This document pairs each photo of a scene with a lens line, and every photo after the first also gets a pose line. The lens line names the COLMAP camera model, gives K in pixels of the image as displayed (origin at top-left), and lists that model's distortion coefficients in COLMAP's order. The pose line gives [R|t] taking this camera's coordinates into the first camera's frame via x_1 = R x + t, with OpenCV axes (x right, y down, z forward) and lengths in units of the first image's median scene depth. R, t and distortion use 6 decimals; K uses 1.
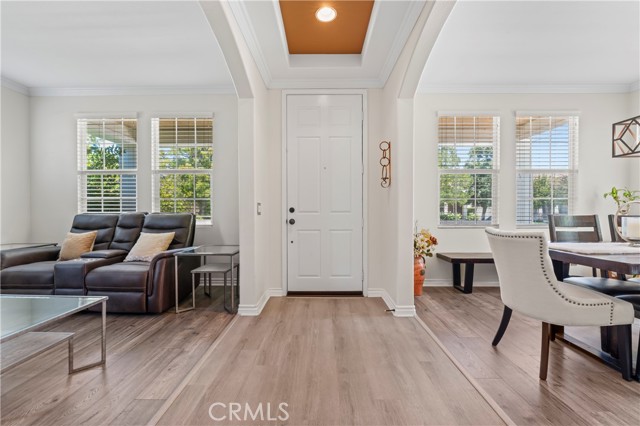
lens RADIAL K [[259.9, 0, 320.0], [0, 259.9, 213.0], [0, 0, 1]] dist [-0.002400, -0.000172]
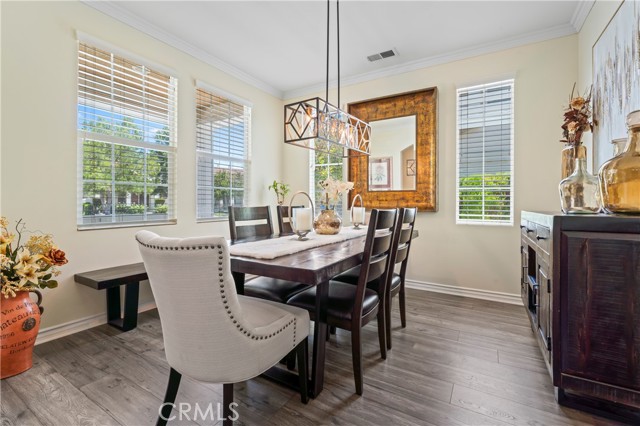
lens RADIAL K [[282.2, 0, 320.0], [0, 282.2, 207.6], [0, 0, 1]] dist [-0.003165, -0.000127]
pose [[0.506742, -0.013266, 0.861996, 0.218480], [0.003209, 0.999904, 0.013502, -0.000034], [-0.862092, -0.004076, 0.506736, 0.252400]]
